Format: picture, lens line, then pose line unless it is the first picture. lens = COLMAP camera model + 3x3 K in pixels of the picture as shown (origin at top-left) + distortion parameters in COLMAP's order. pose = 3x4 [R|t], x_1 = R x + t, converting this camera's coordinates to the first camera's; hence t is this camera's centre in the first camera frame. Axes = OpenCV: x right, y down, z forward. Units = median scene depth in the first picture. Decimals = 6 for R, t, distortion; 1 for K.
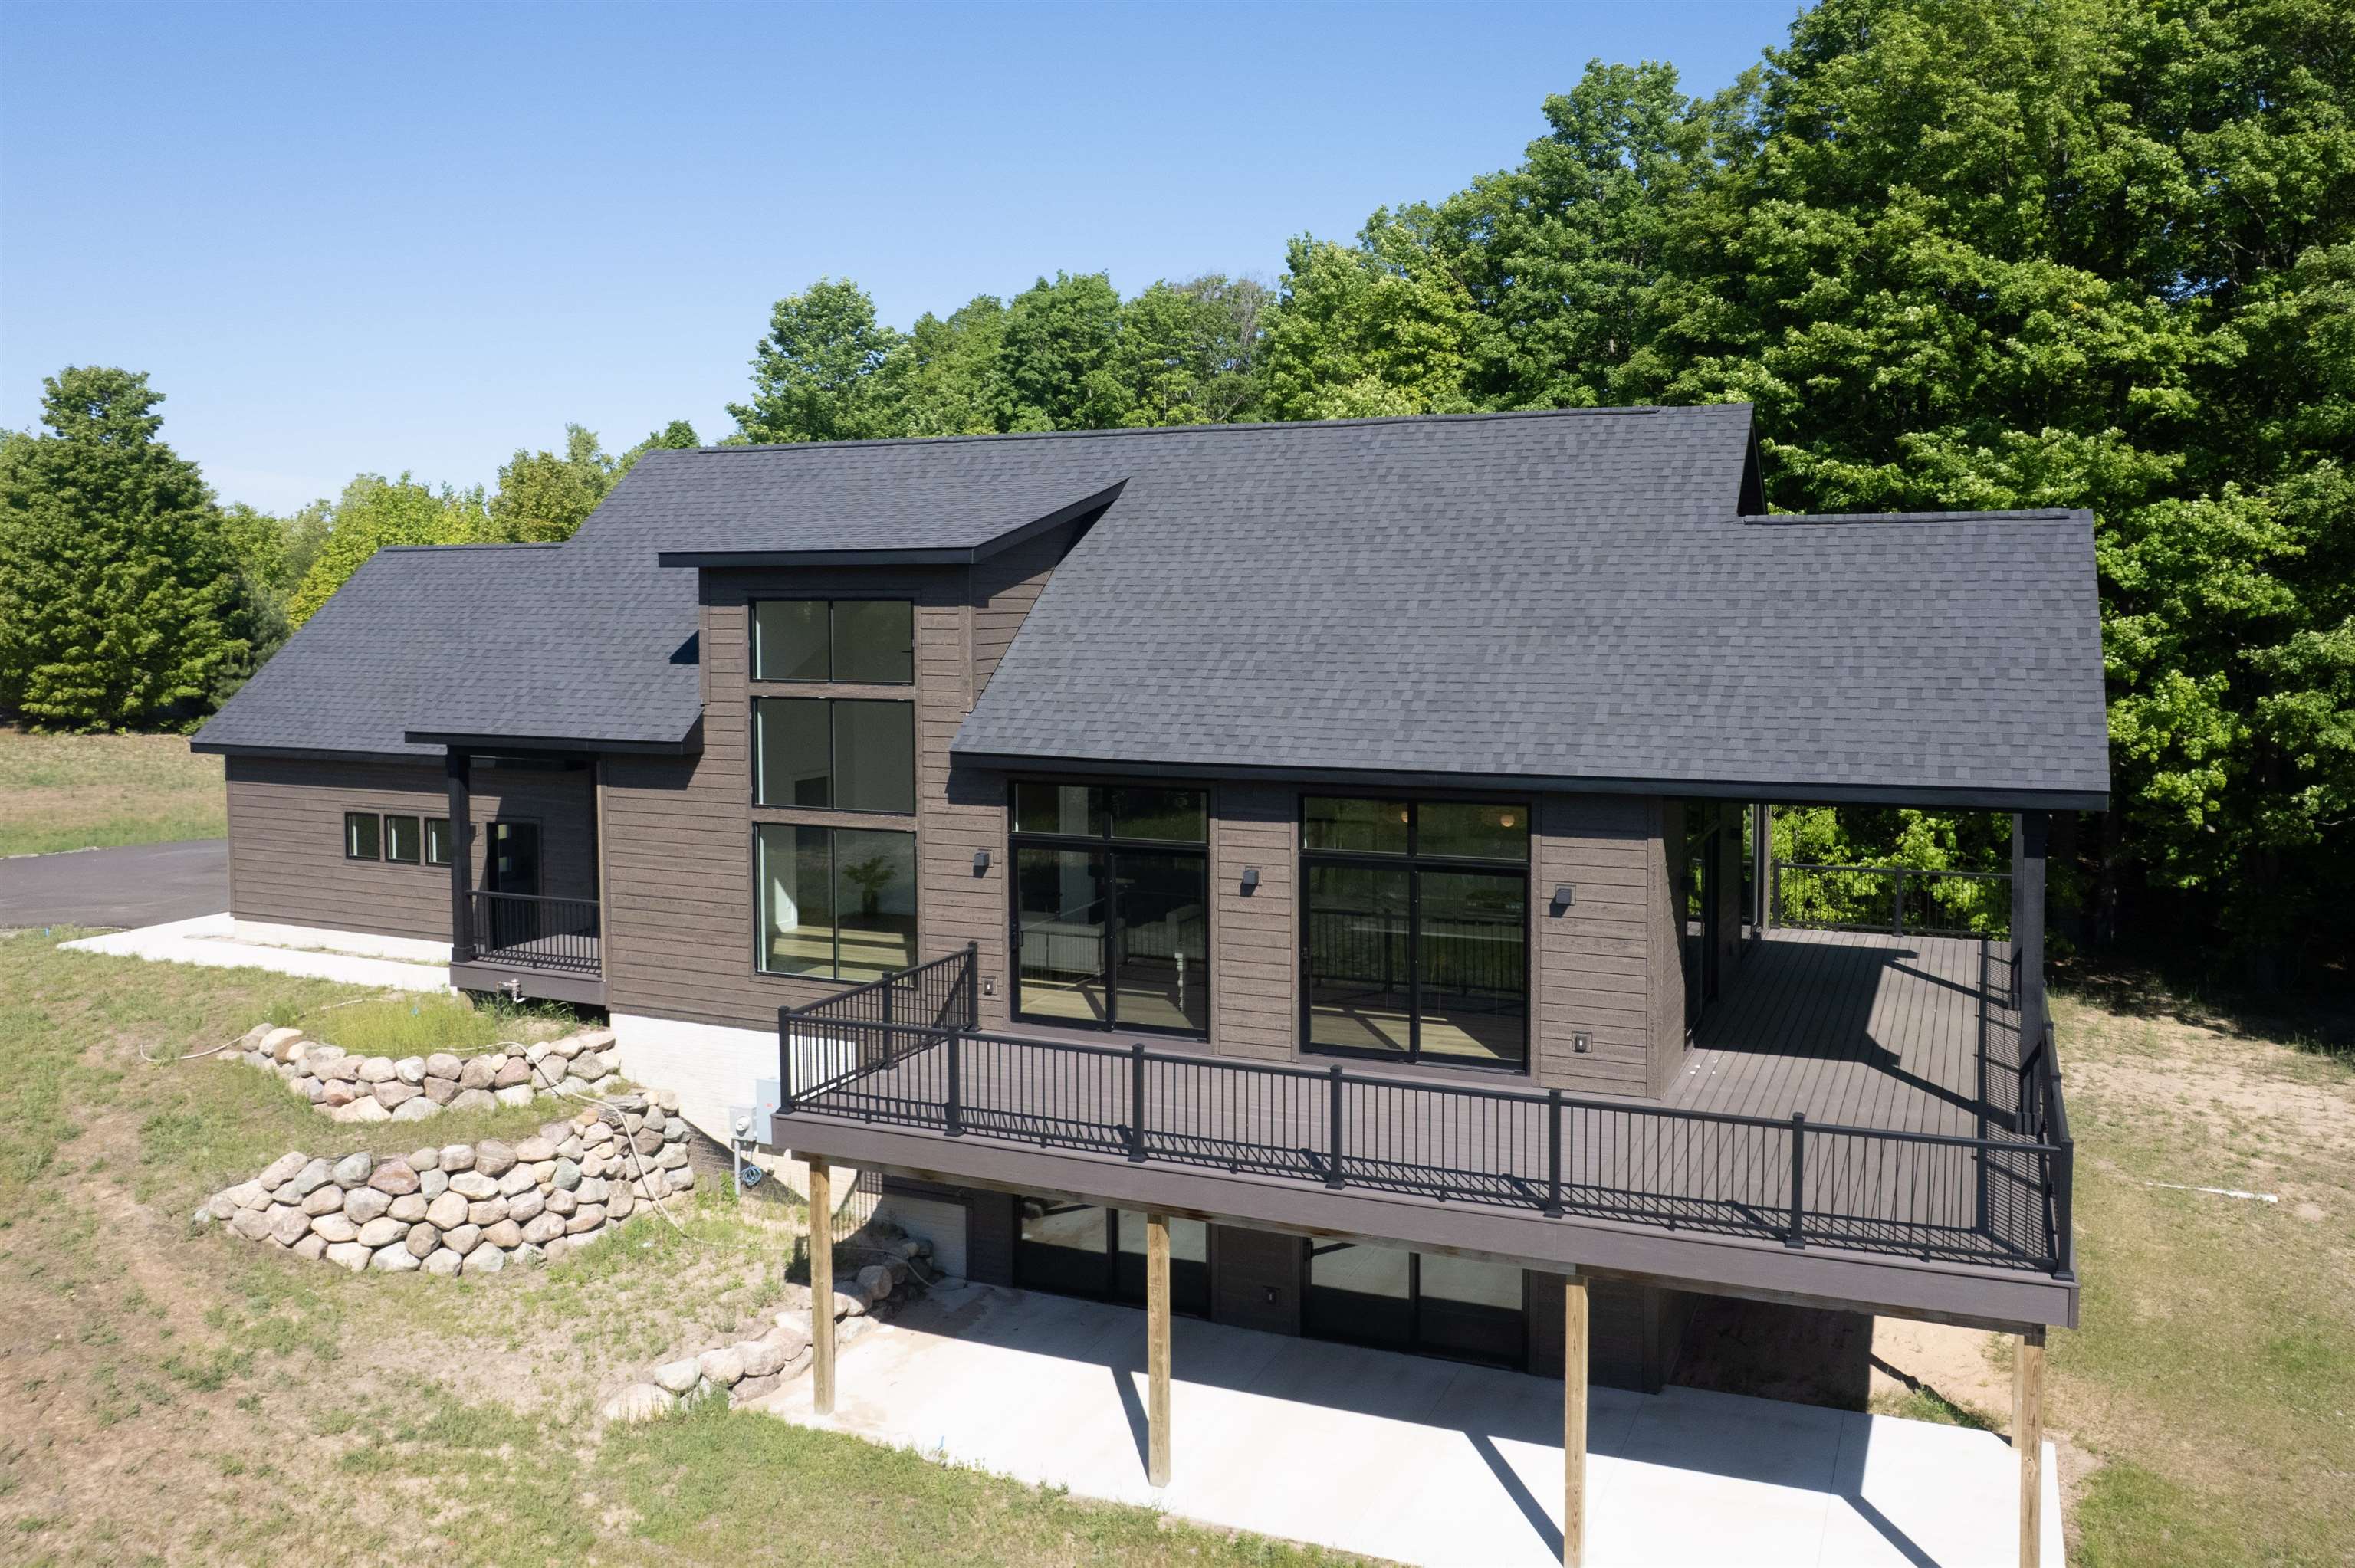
lens RADIAL K [[1777.2, 0, 1248.9], [0, 1777.2, 642.4], [0, 0, 1]] dist [-0.069106, 0.055034]
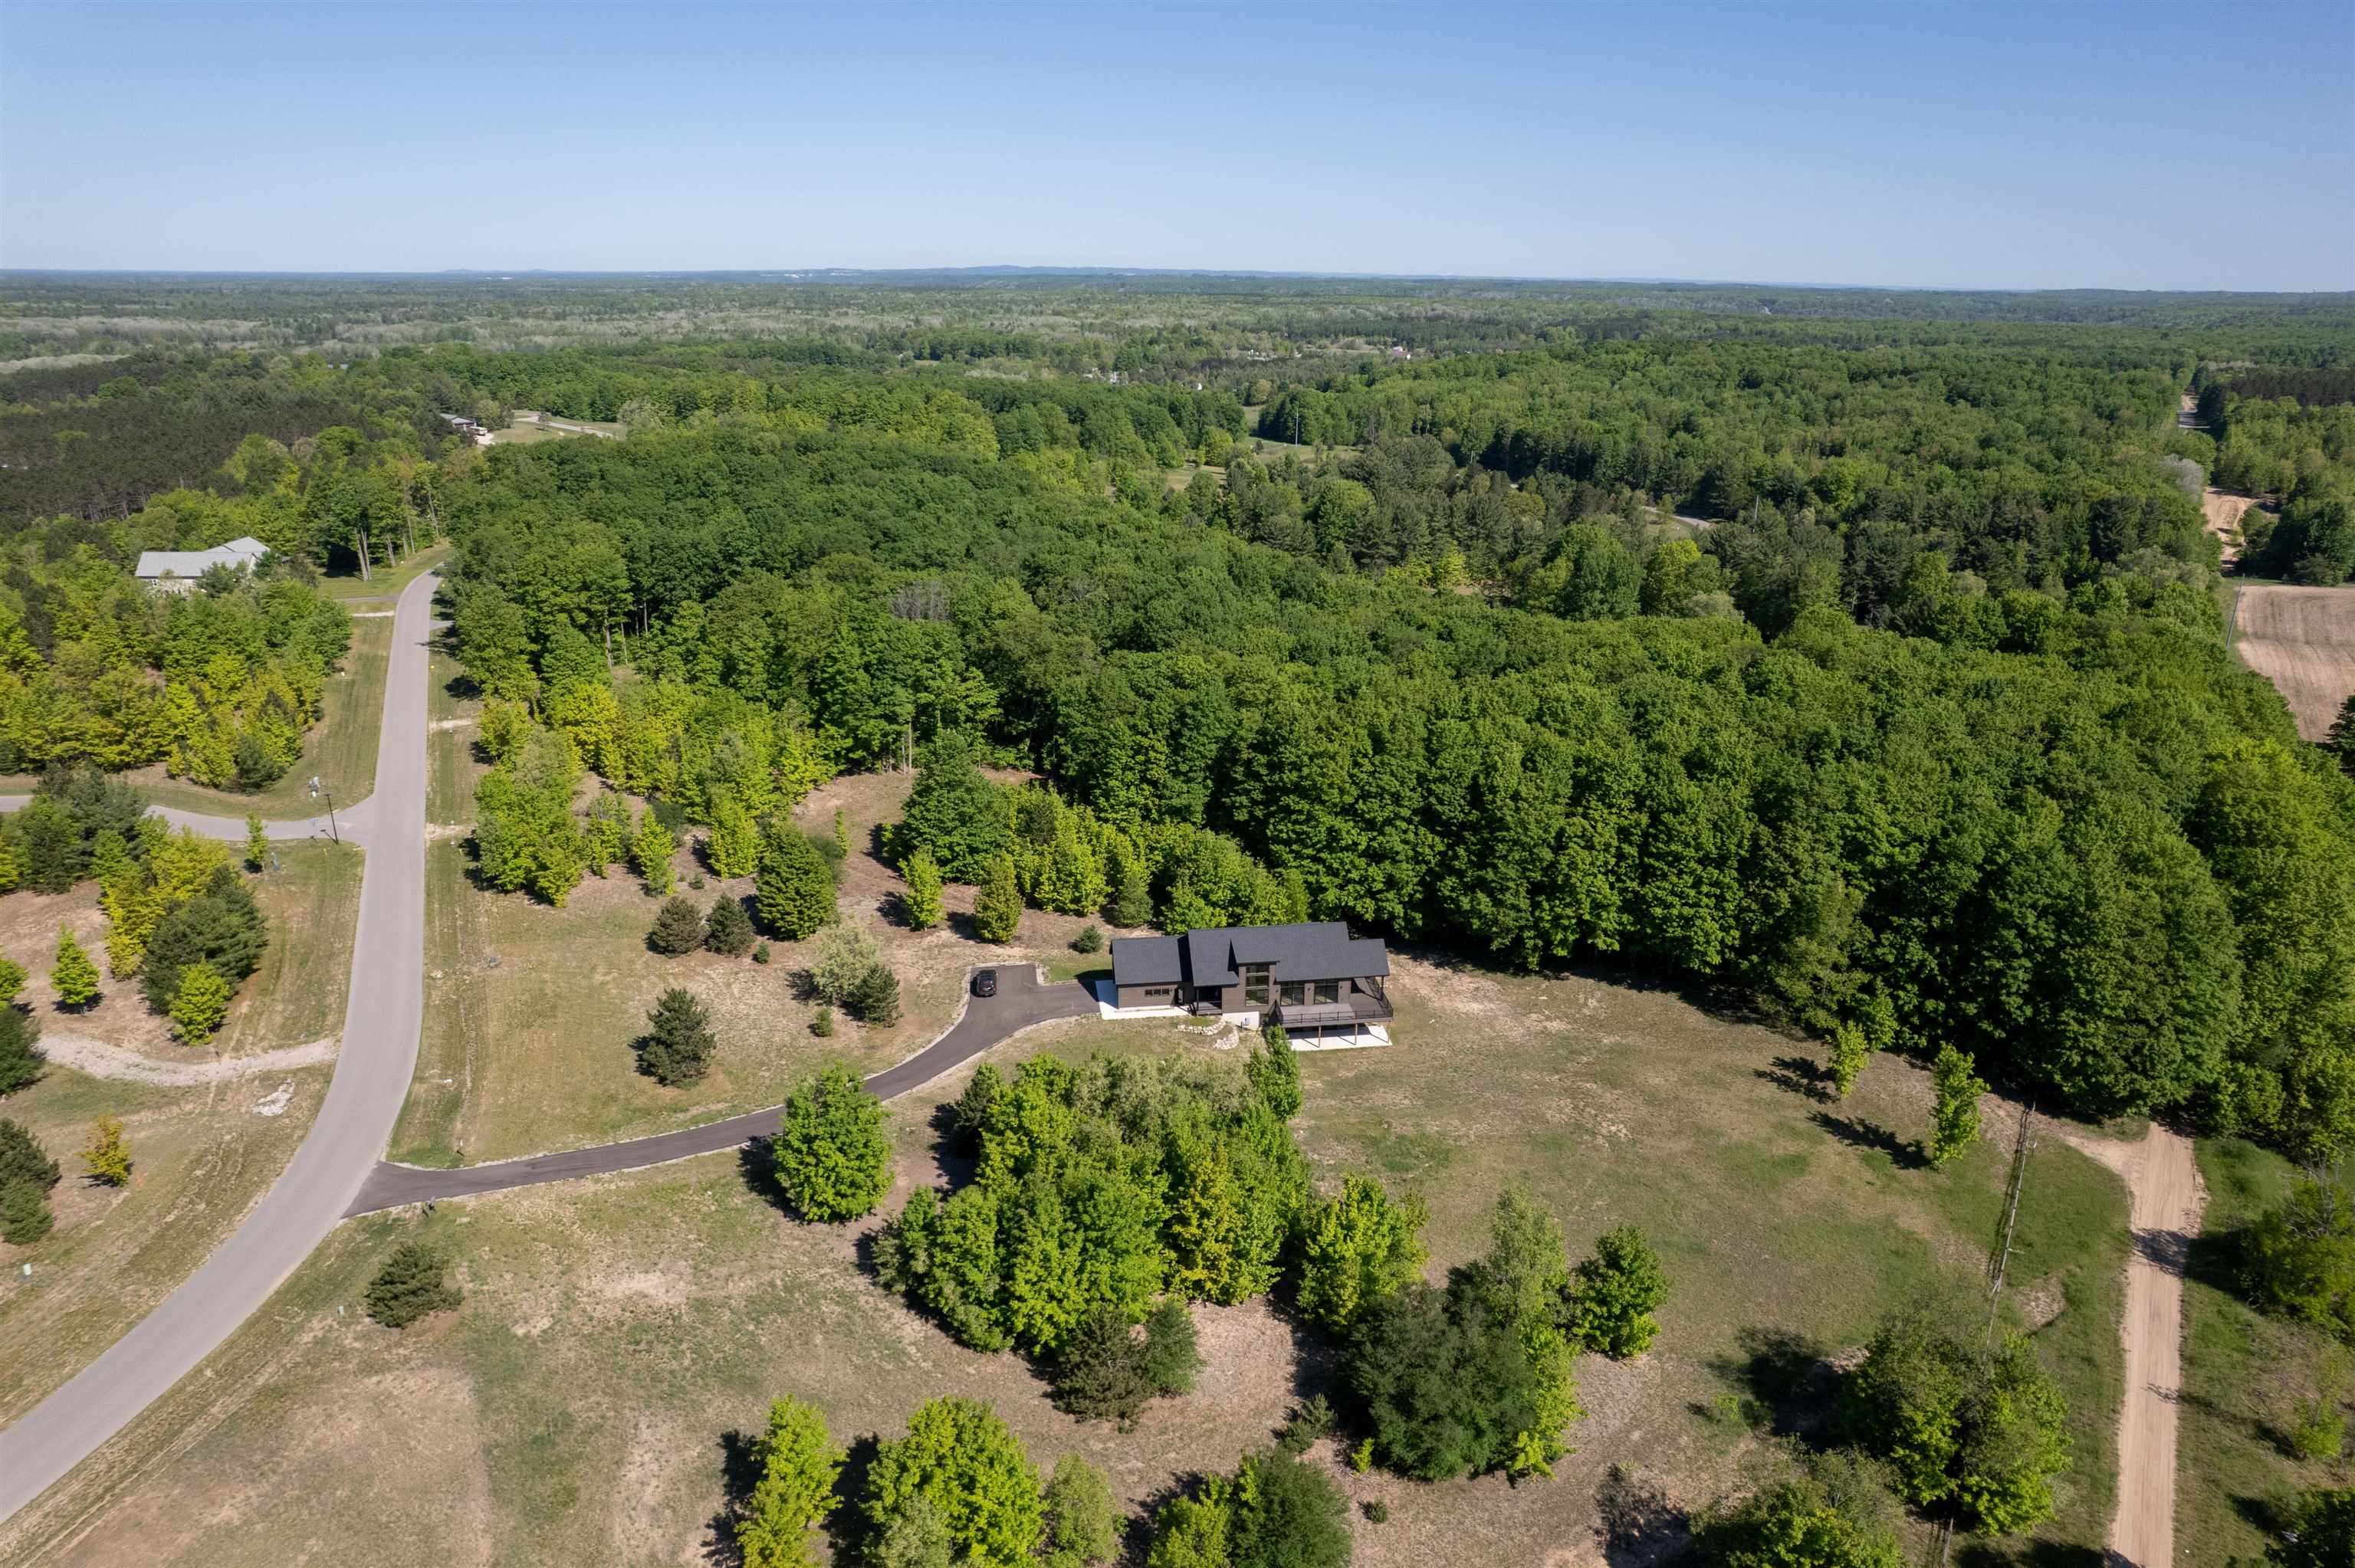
lens RADIAL K [[1512.3, 0, 1205.3], [0, 1512.3, 782.3], [0, 0, 1]] dist [-0.082180, 0.074596]
pose [[0.853928, -0.153060, 0.497373, -4.036759], [-0.001205, 0.955183, 0.296014, -3.095240], [-0.520390, -0.253374, 0.815473, -4.693063]]
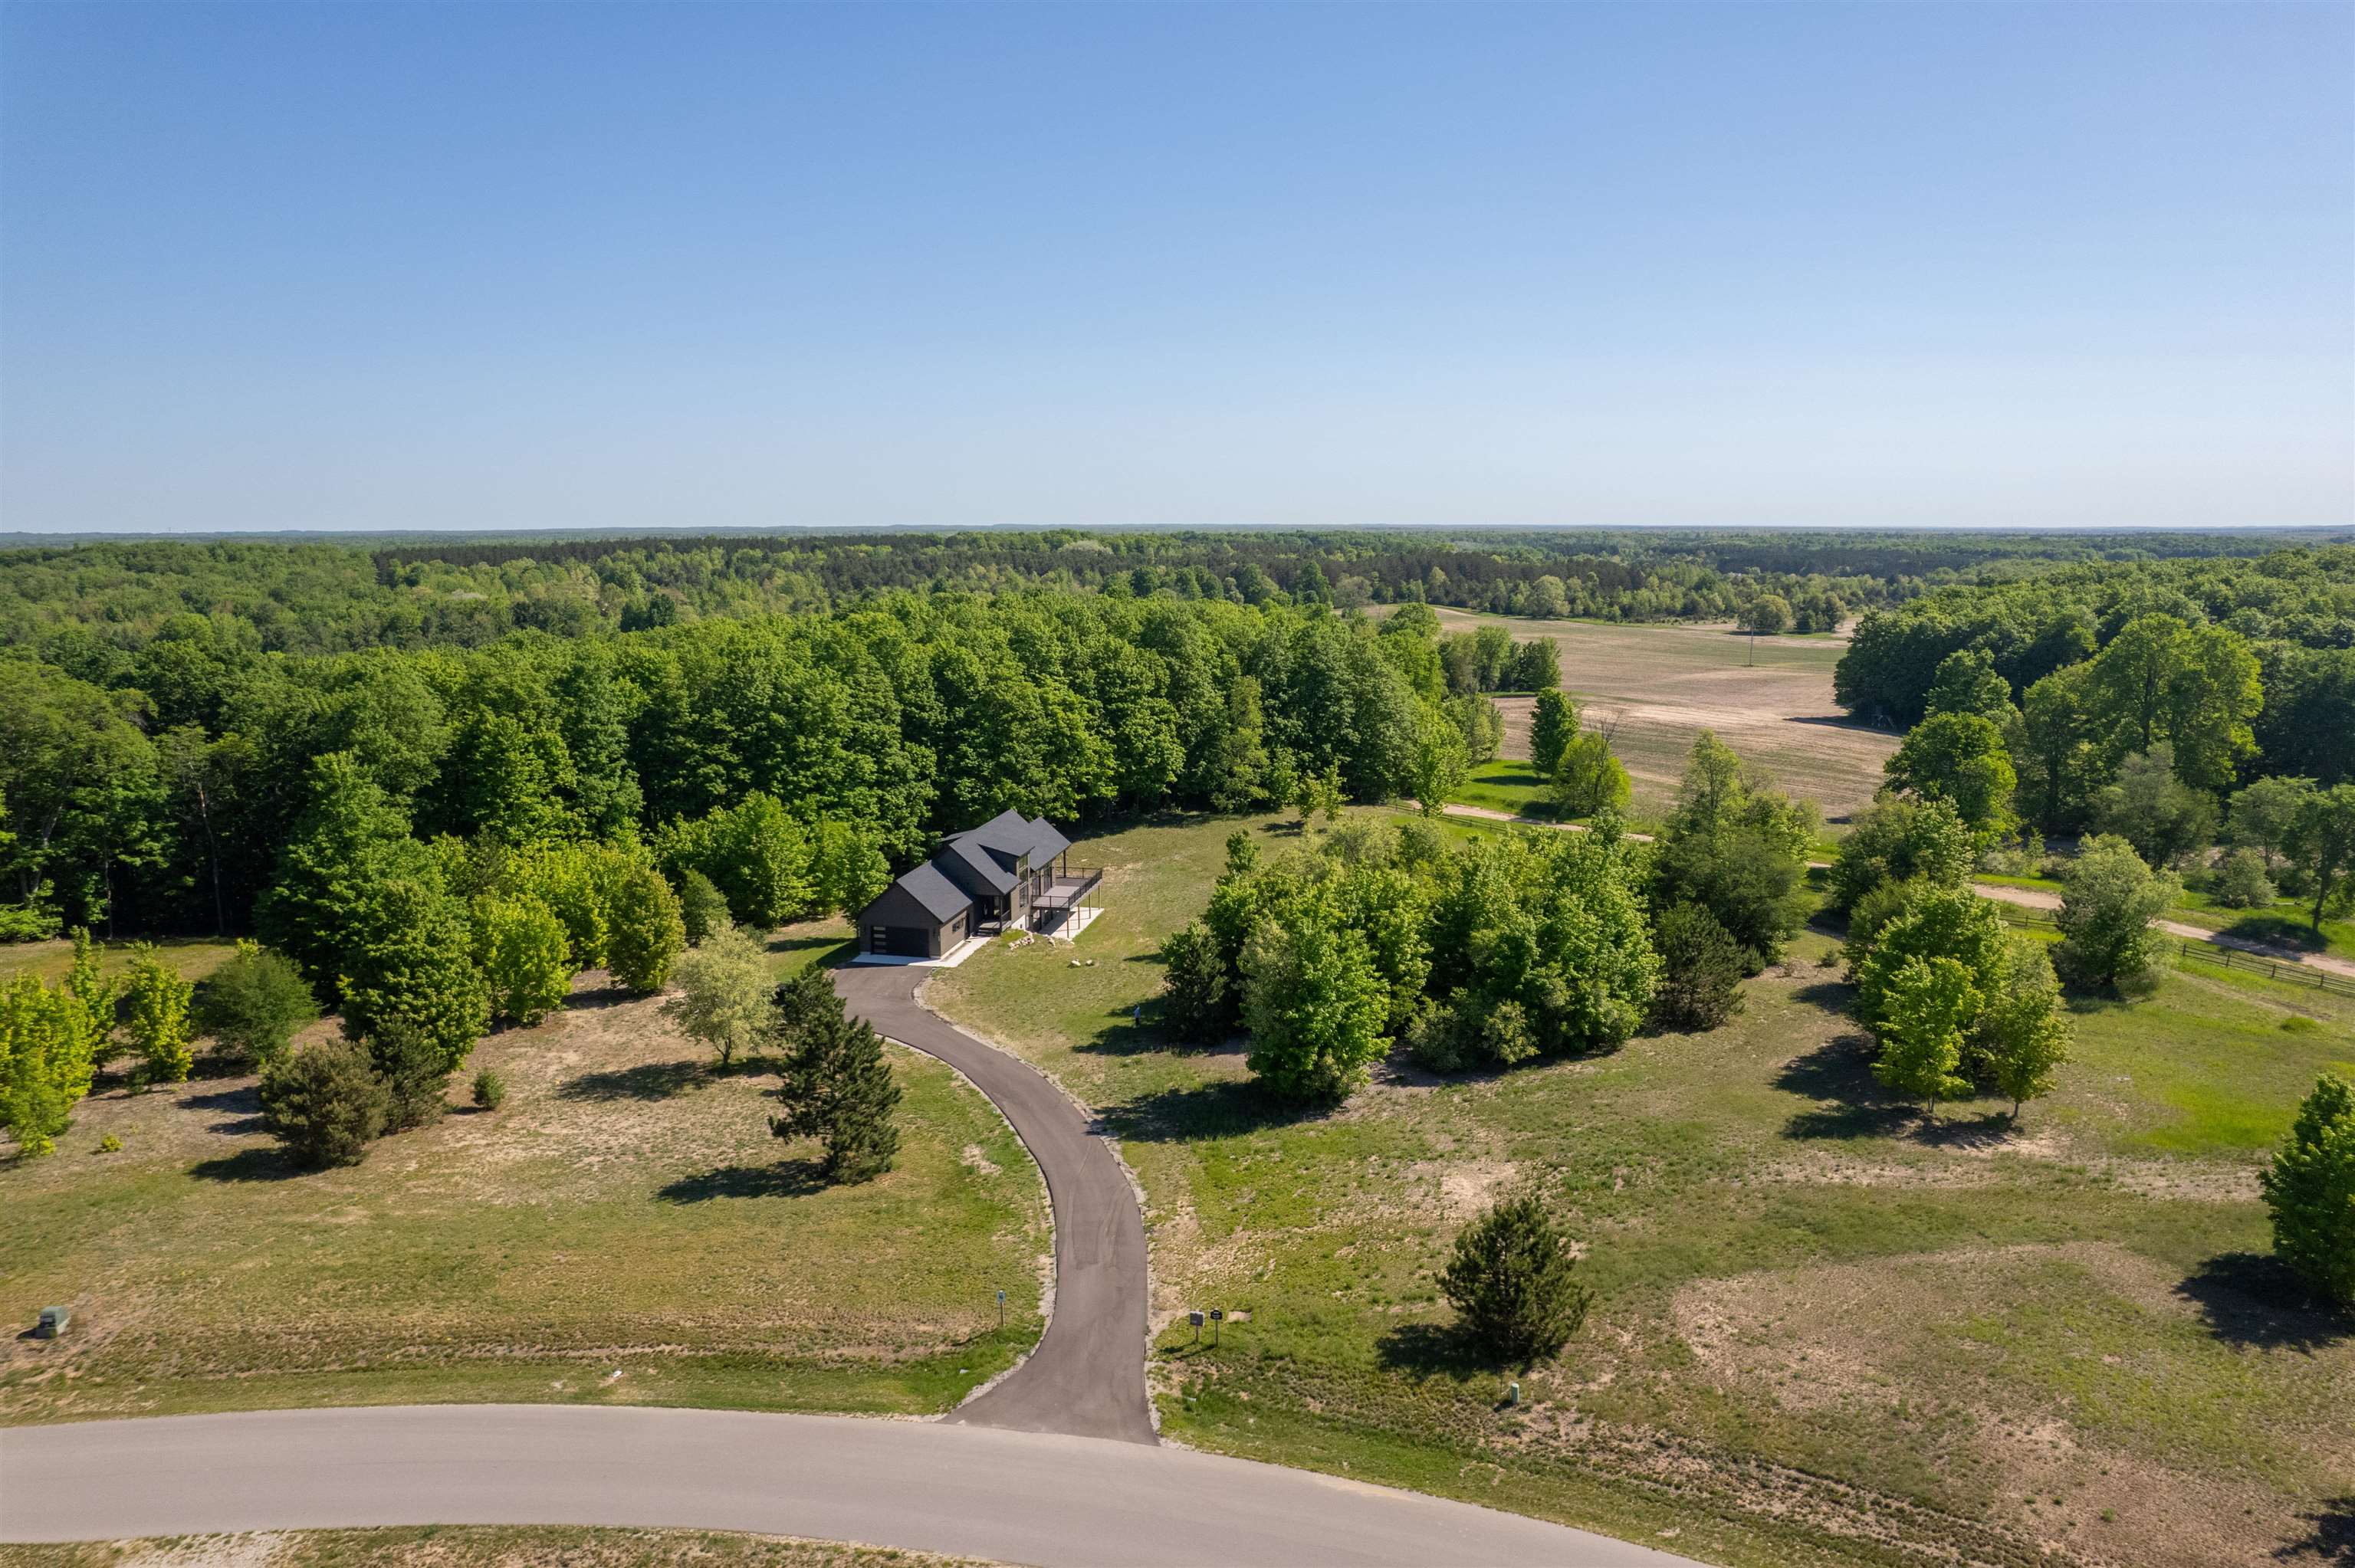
lens RADIAL K [[1504.1, 0, 1177.5], [0, 1504.1, 784.0], [0, 0, 1]] dist [-0.032143, 0.020650]
pose [[-0.176631, -0.165969, 0.970183, -6.631591], [0.037728, 0.983815, 0.175170, -1.452422], [-0.983554, 0.067544, -0.167510, 1.436855]]
